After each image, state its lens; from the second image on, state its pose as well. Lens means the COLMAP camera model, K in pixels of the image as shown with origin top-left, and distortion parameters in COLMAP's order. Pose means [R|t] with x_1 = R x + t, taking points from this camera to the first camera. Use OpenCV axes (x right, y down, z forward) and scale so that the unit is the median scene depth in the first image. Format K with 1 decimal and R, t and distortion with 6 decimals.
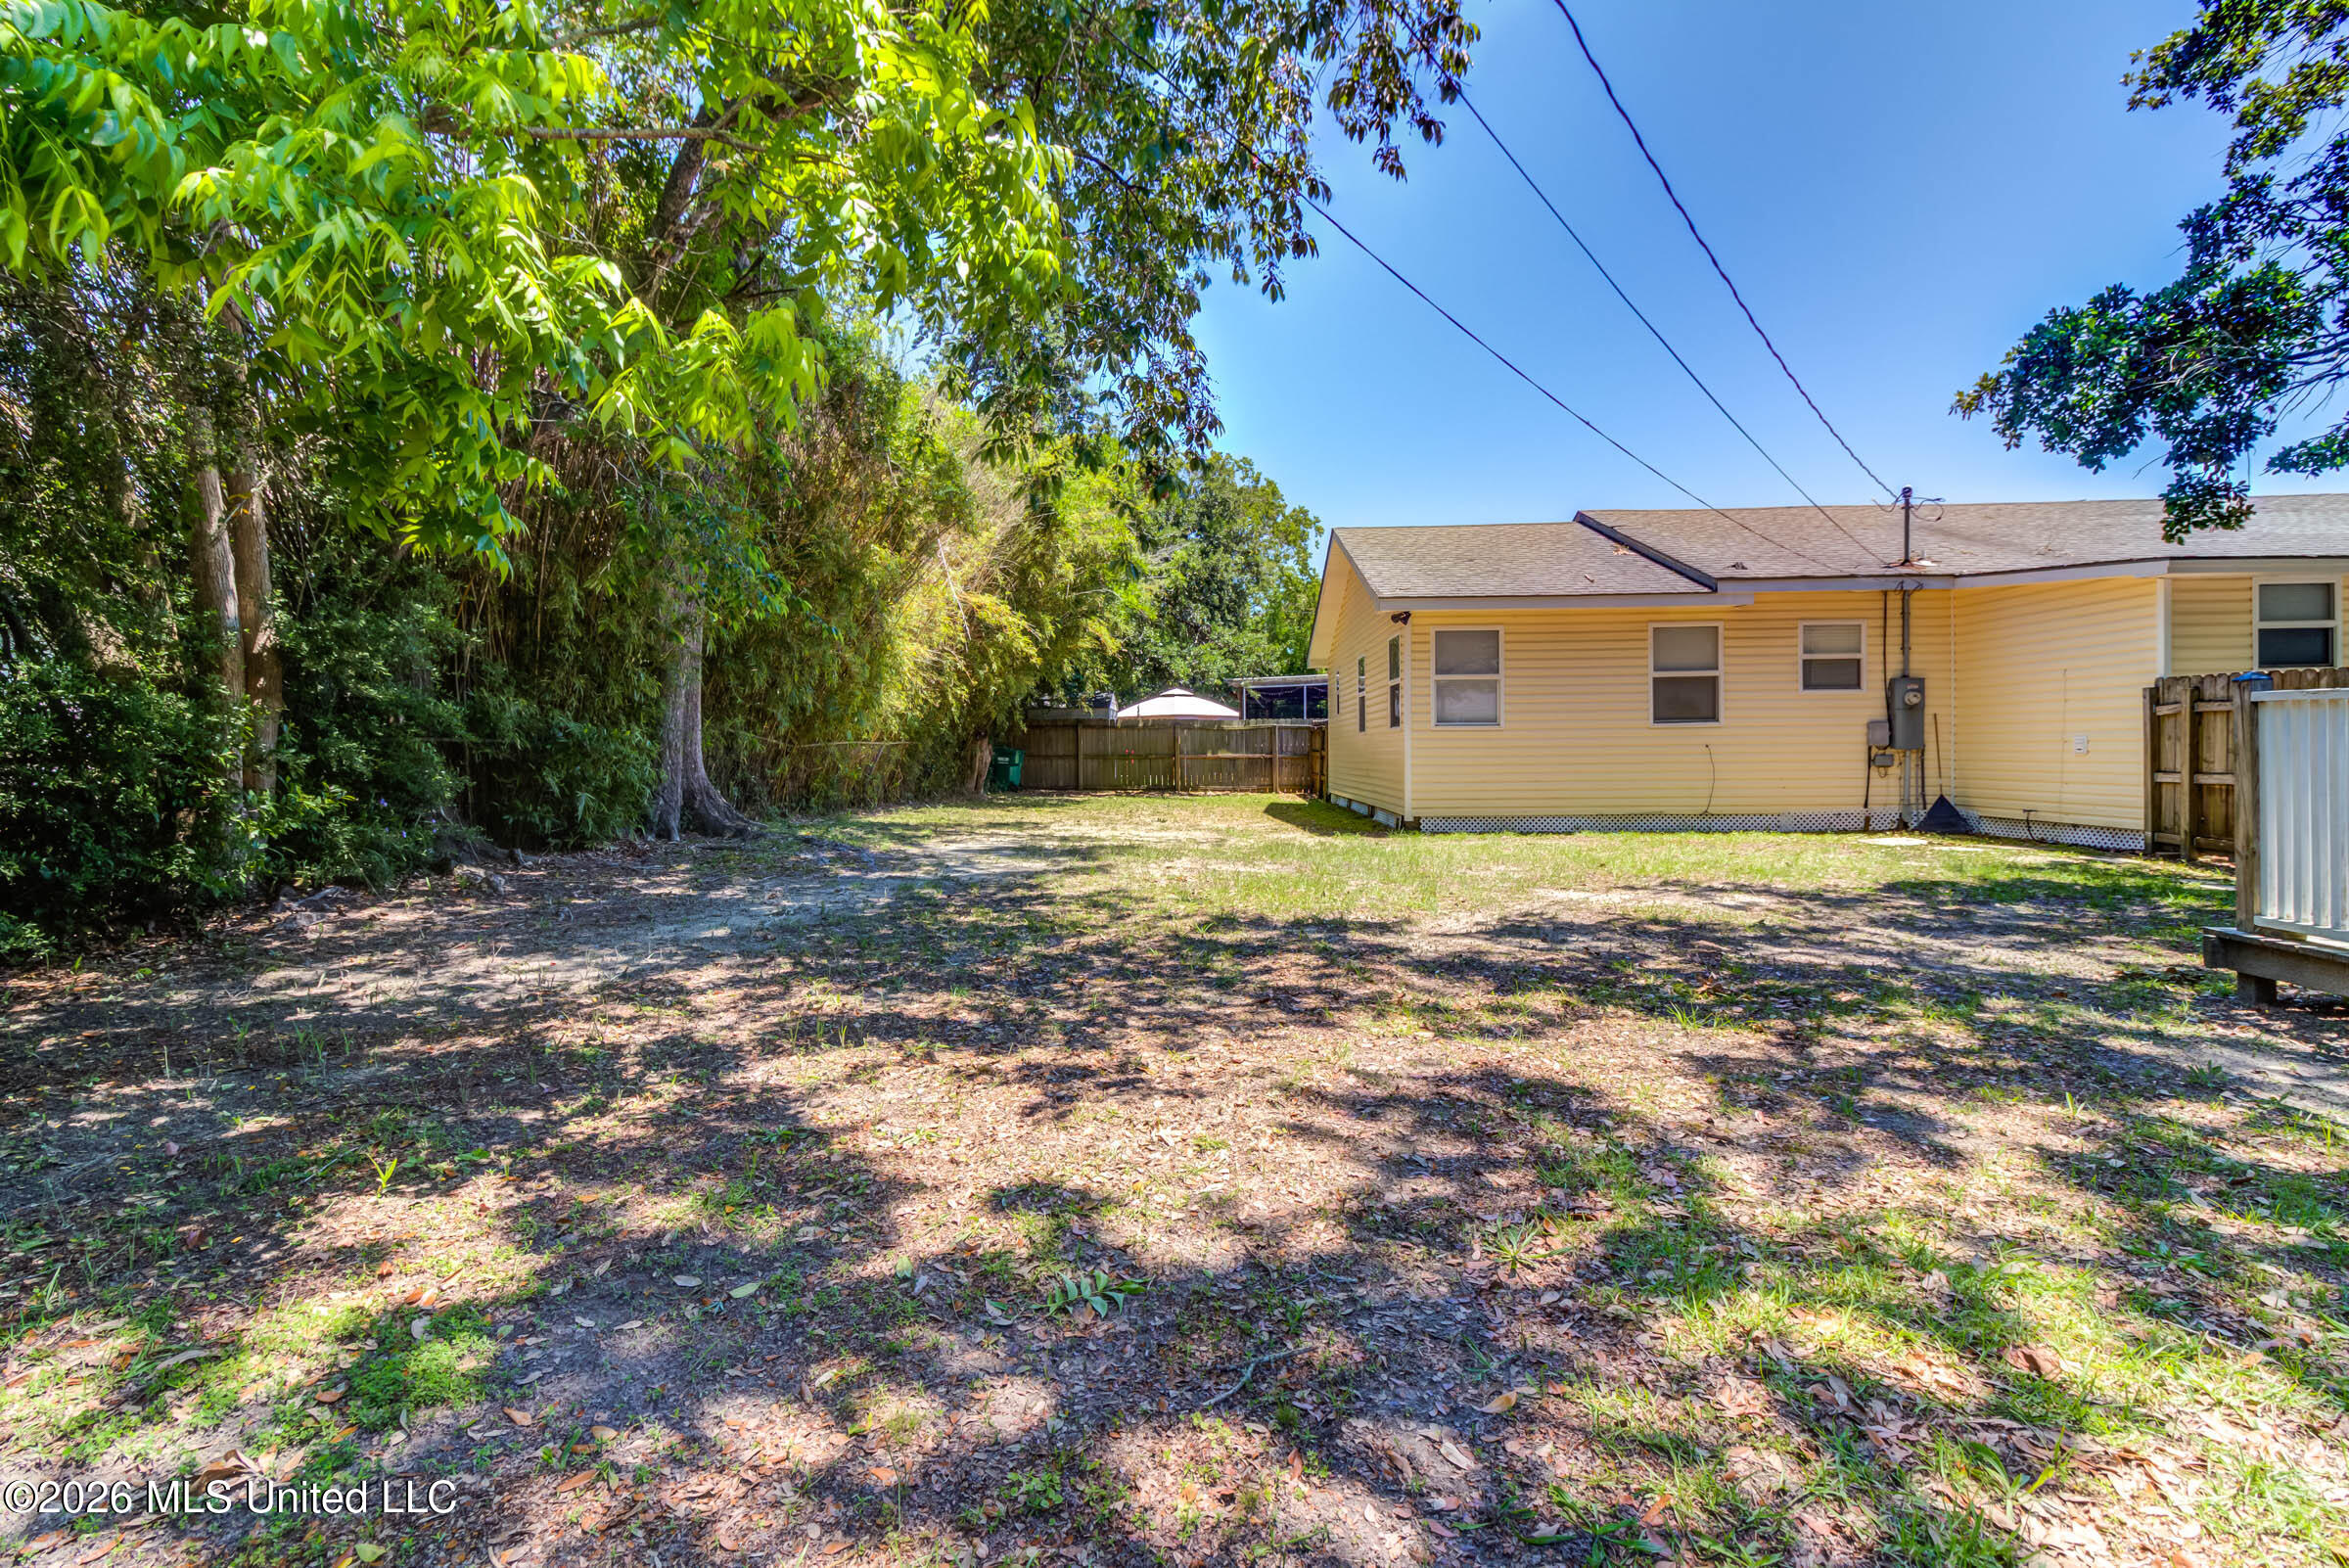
lens RADIAL K [[1068.8, 0, 1160.4], [0, 1068.8, 760.4], [0, 0, 1]] dist [-0.004046, -0.000863]
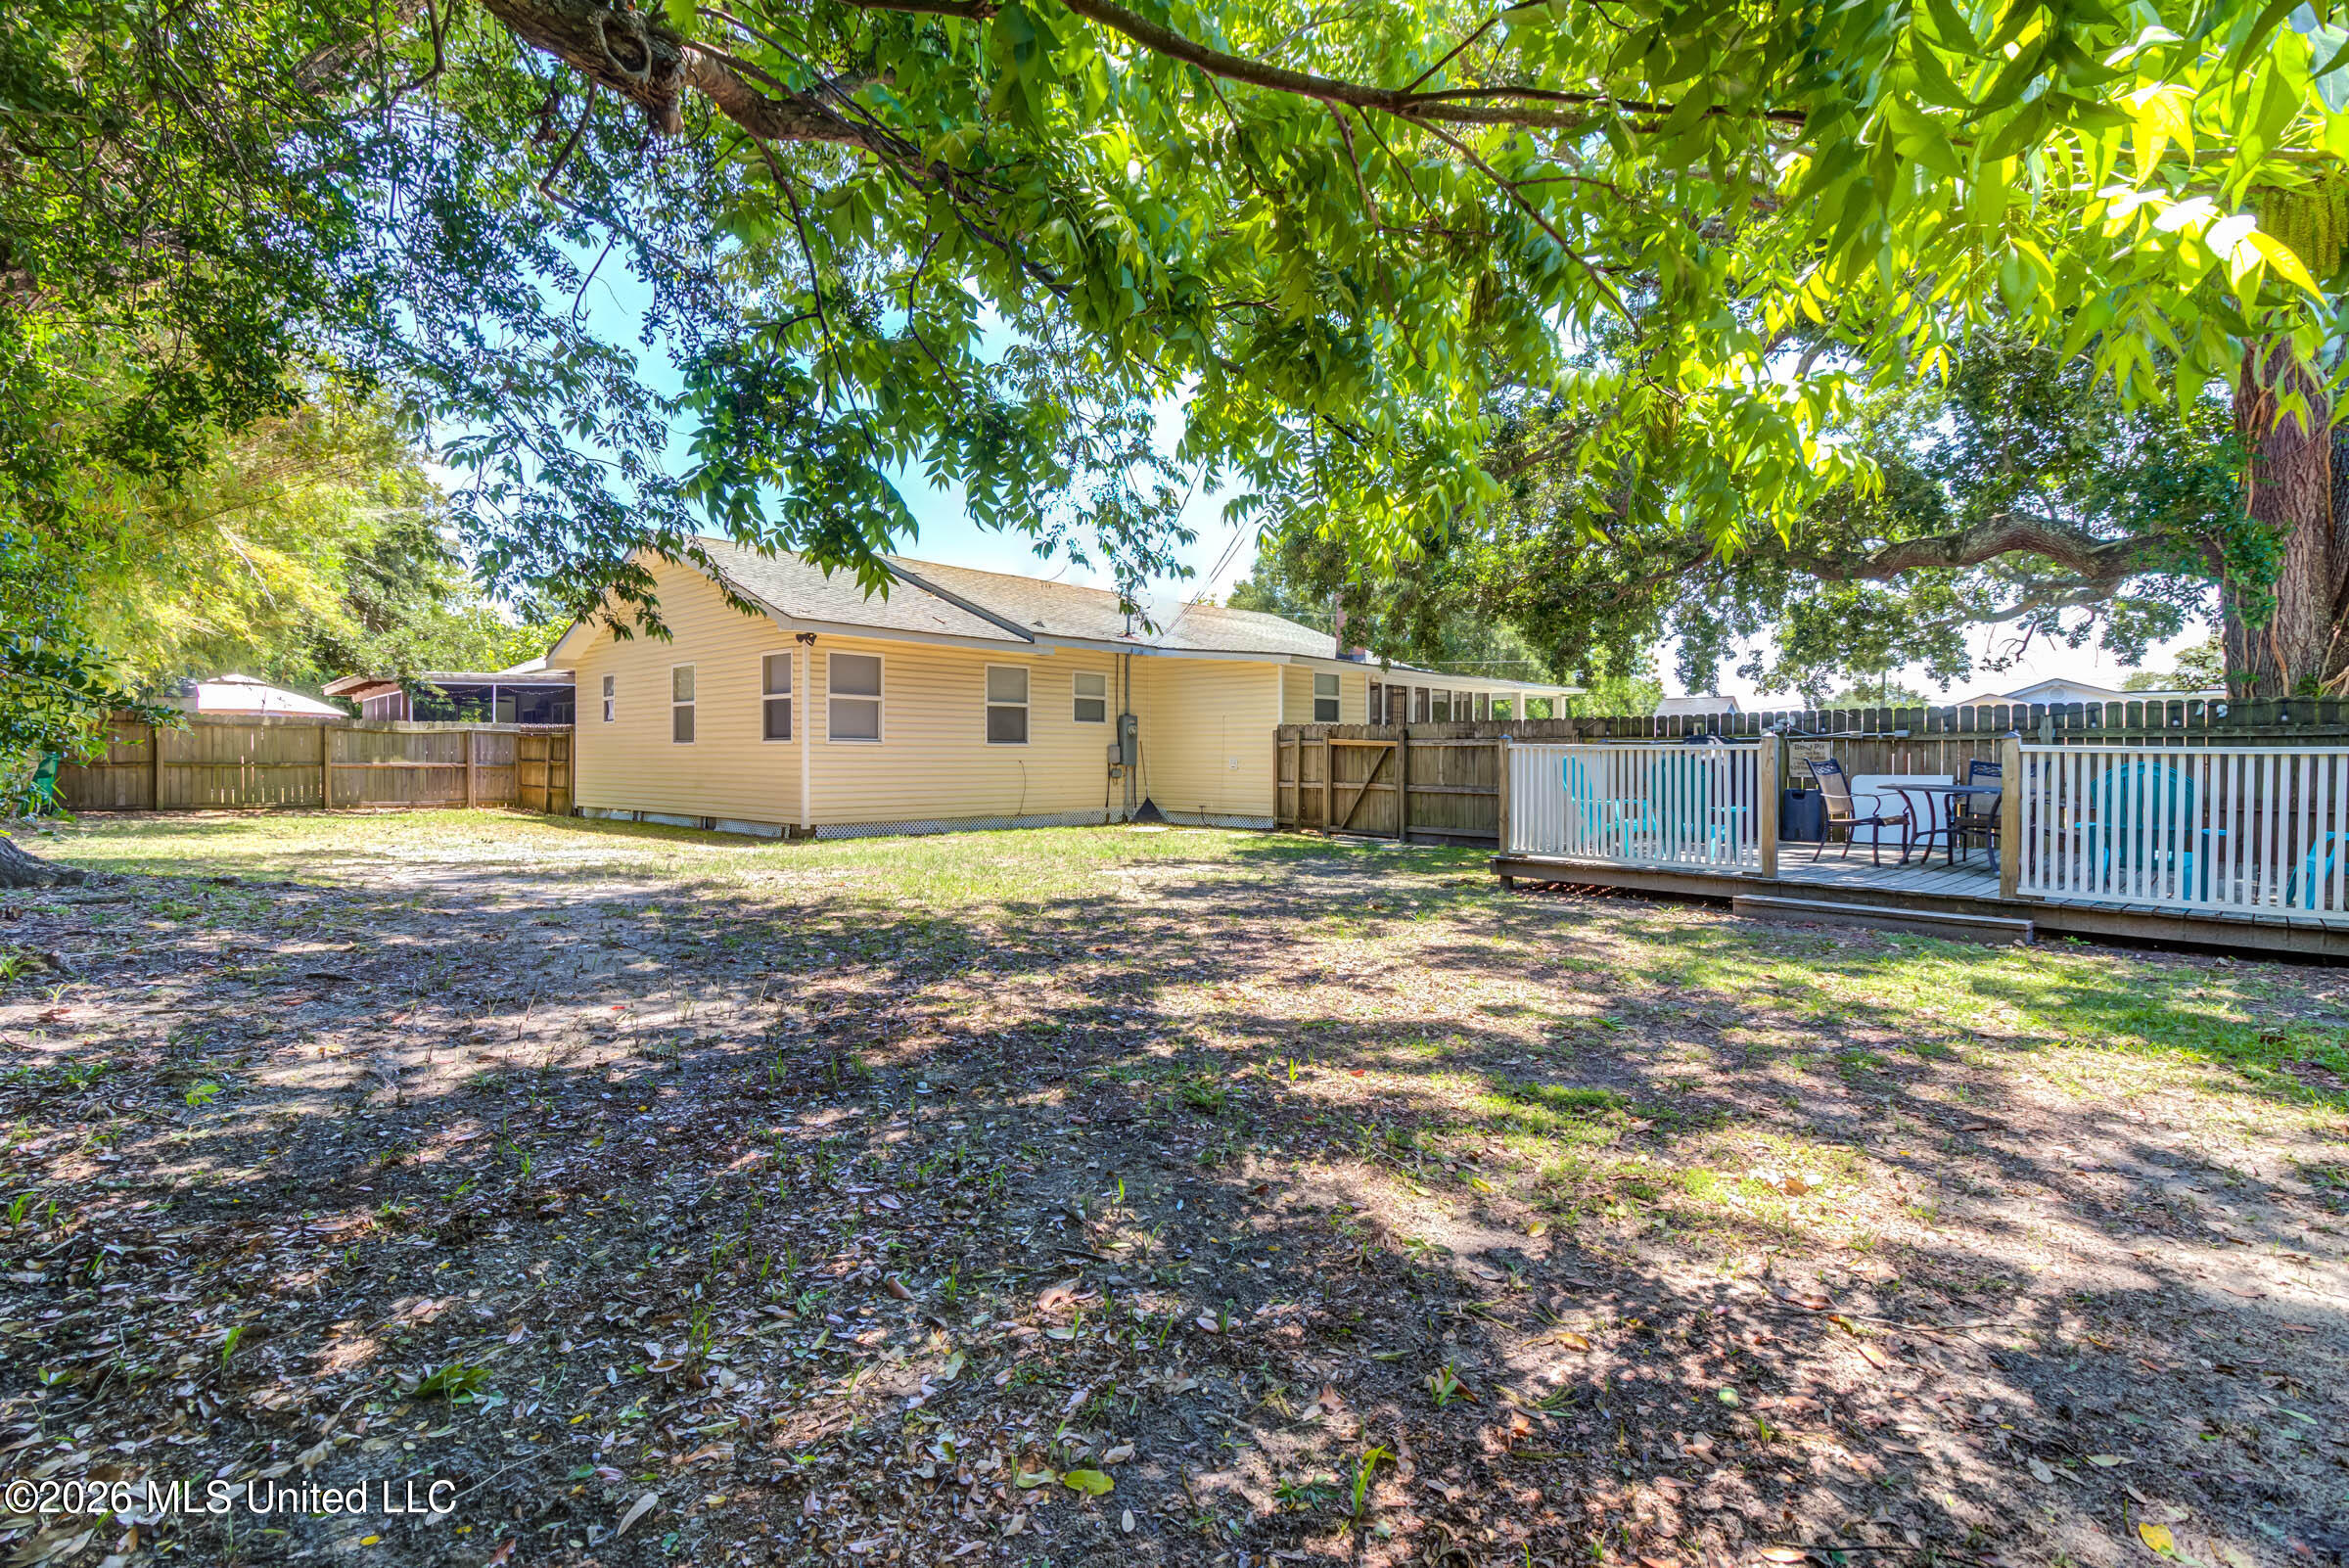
lens RADIAL K [[1084.8, 0, 1136.9], [0, 1084.8, 773.2], [0, 0, 1]] dist [0.026879, -0.000005]
pose [[0.650585, 0.001325, 0.759432, -0.389992], [-0.004097, 0.999990, 0.001765, -0.002319], [-0.759423, -0.004260, 0.650584, 0.045287]]
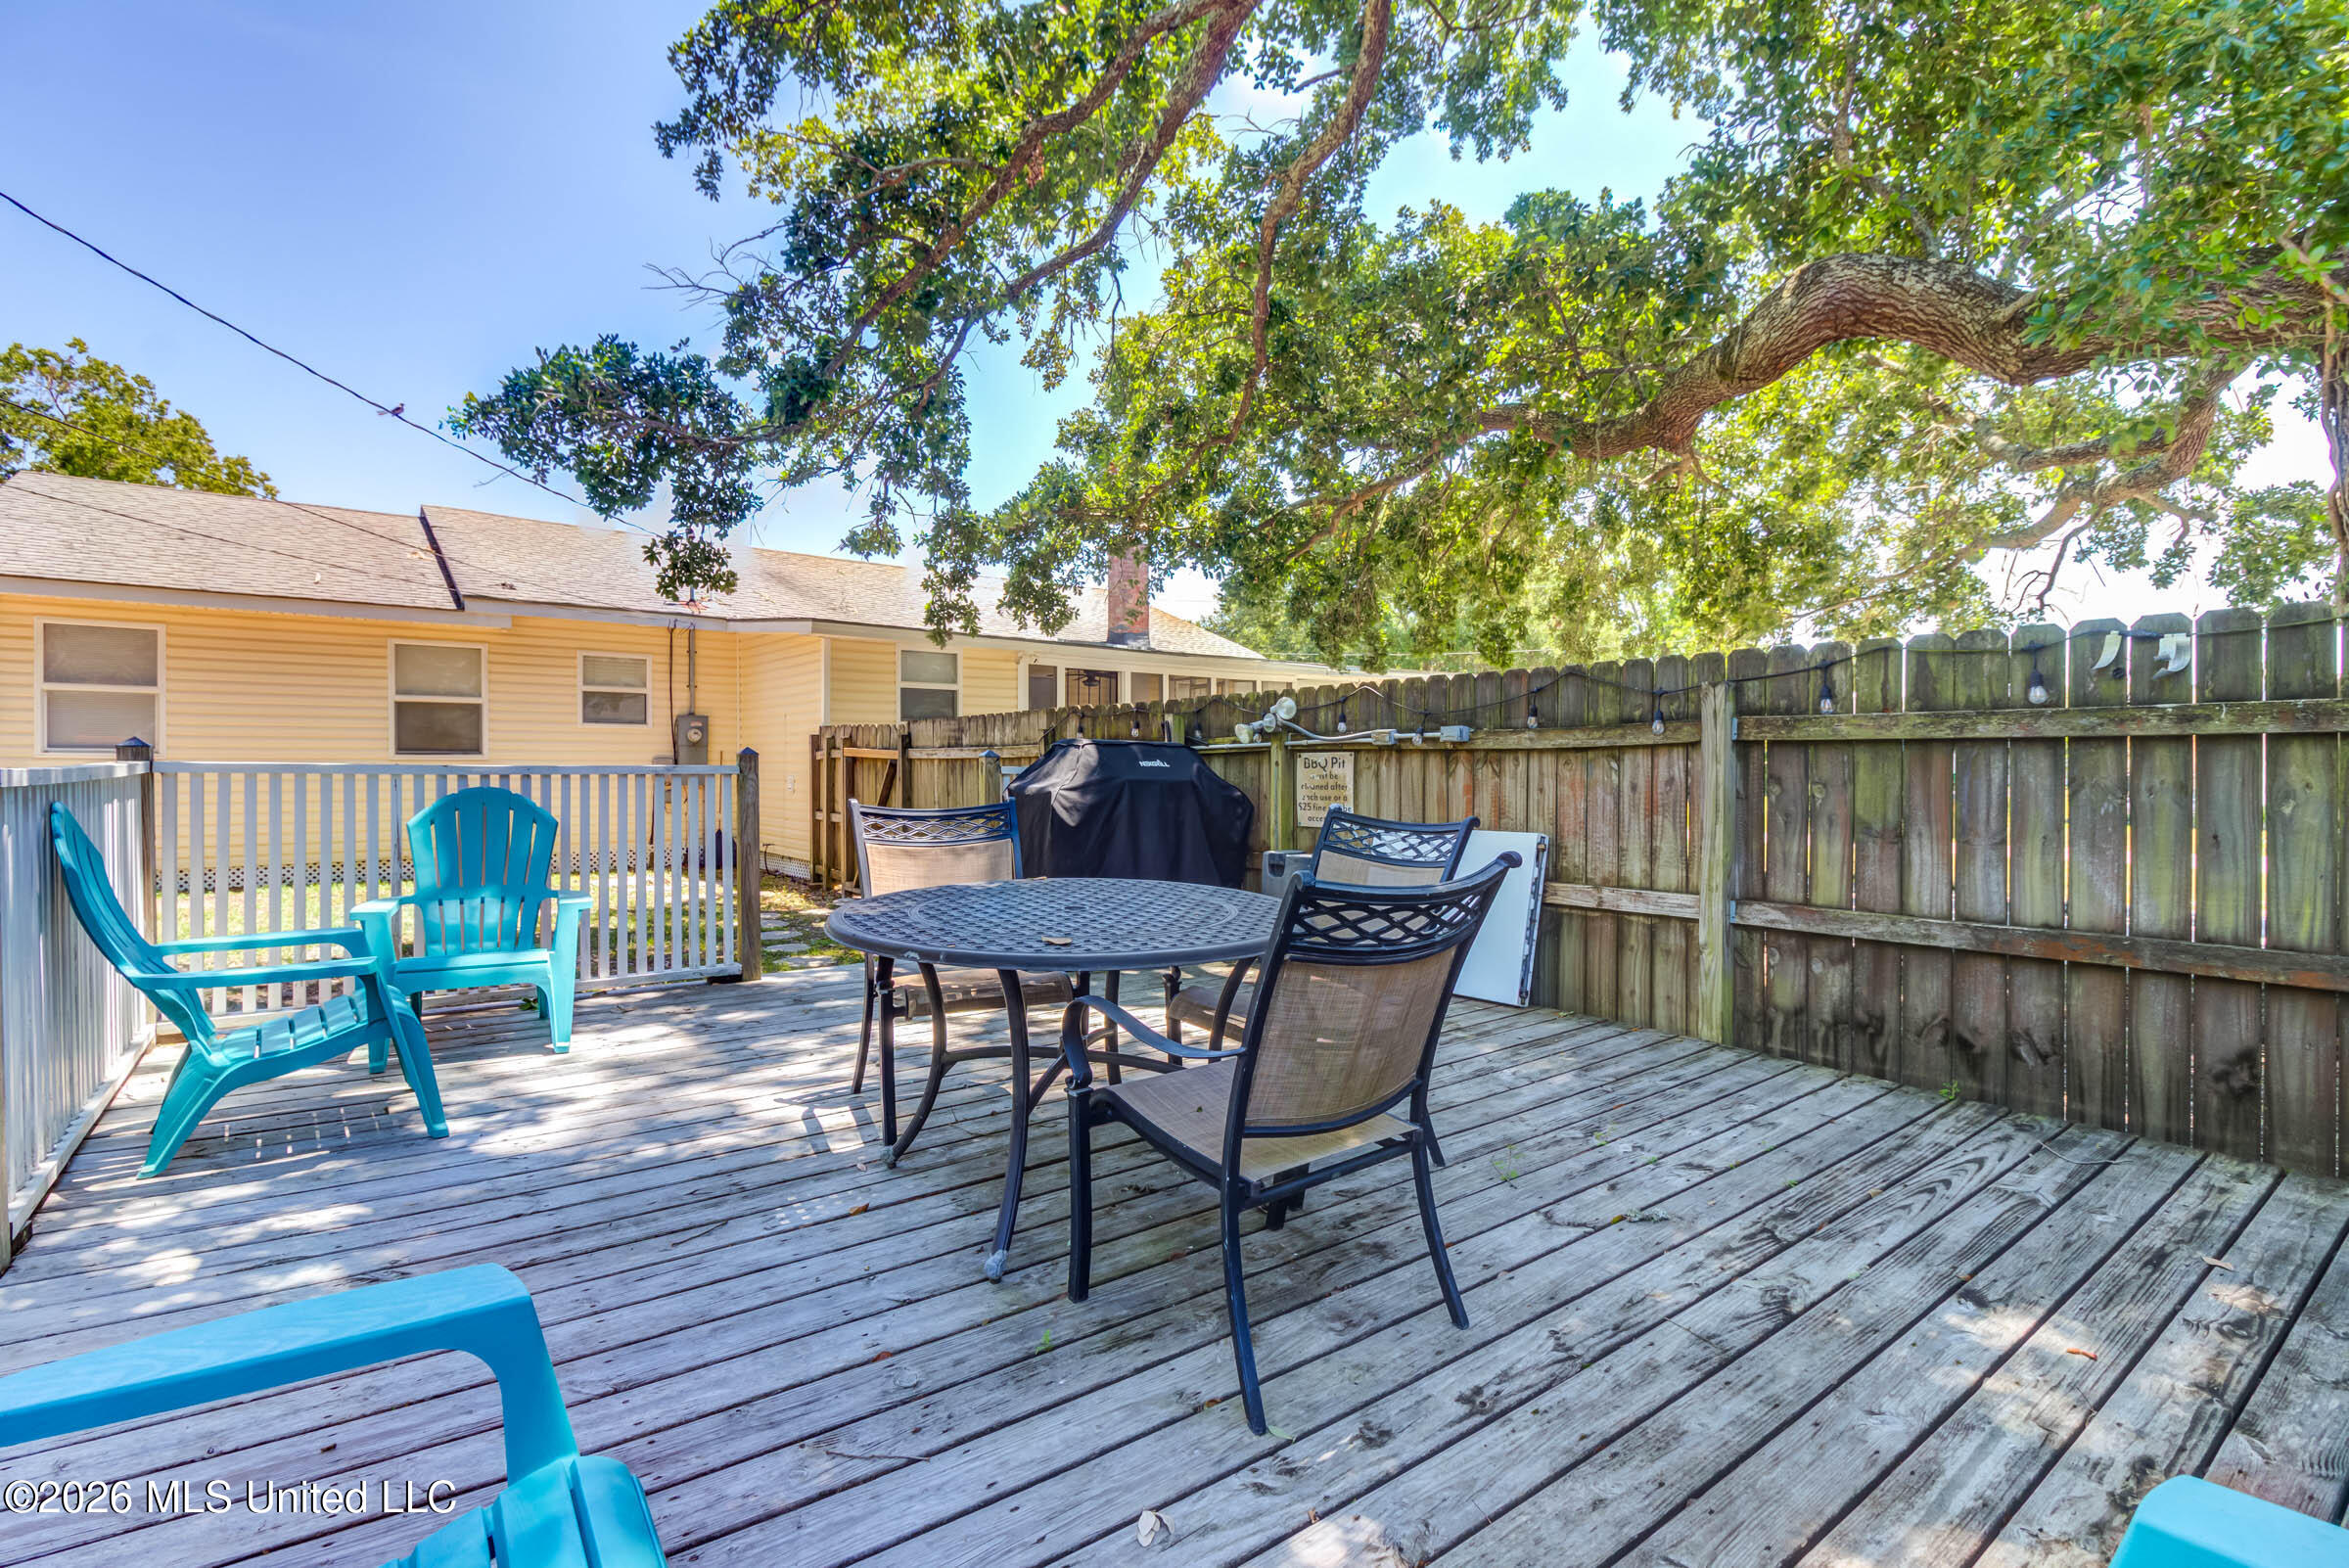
lens RADIAL K [[1077.1, 0, 1151.1], [0, 1077.1, 788.5], [0, 0, 1]] dist [0.002858, -0.000670]
pose [[0.759097, 0.000649, 0.650978, 0.359613], [-0.005534, 0.999970, 0.005456, -0.015543], [-0.650955, -0.007744, 0.759077, -0.063413]]
